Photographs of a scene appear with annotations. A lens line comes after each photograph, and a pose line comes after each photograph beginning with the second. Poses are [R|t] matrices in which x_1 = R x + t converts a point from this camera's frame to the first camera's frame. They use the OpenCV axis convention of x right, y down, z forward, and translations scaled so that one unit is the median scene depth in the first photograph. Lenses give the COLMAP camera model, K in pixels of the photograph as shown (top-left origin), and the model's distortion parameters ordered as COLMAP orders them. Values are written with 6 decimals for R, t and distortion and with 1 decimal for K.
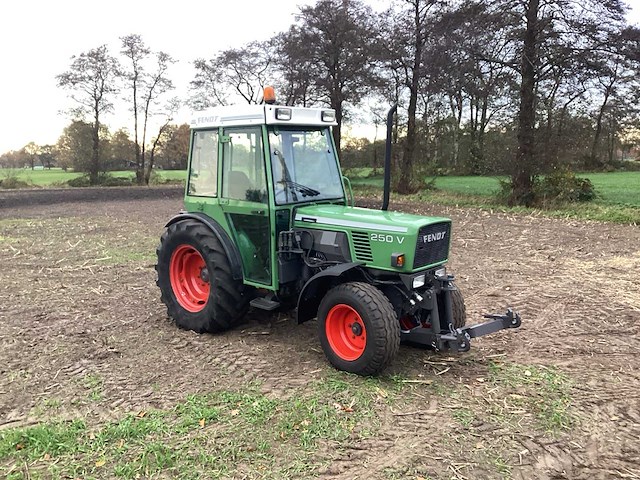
lens RADIAL K [[578.7, 0, 317.7], [0, 578.7, 236.5], [0, 0, 1]] dist [0.091791, -0.161162]
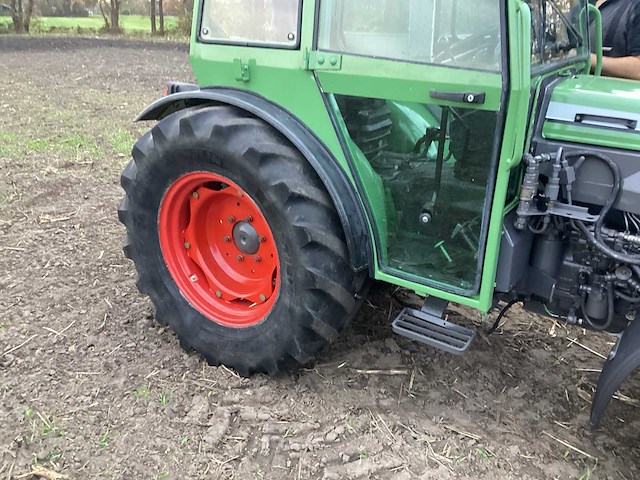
lens RADIAL K [[578.7, 0, 318.6], [0, 578.7, 239.6], [0, 0, 1]] dist [0.091791, -0.161162]
pose [[0.987039, -0.023333, 0.158773, -0.224391], [-0.014757, 0.971984, 0.234582, -0.036995], [-0.159798, -0.233884, 0.959042, 0.619778]]
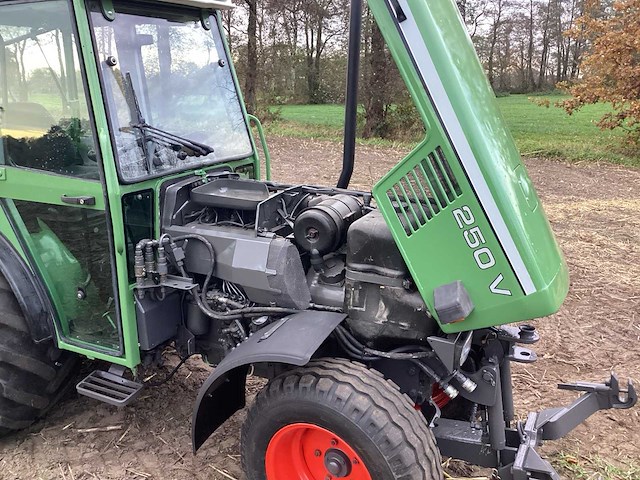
lens RADIAL K [[578.7, 0, 319.0], [0, 578.7, 237.5], [0, 0, 1]] dist [0.091791, -0.161162]
pose [[0.958883, -0.066954, 0.275791, -0.049404], [0.033050, 0.991505, 0.125797, -0.059399], [-0.281870, -0.111510, 0.952950, 0.488664]]
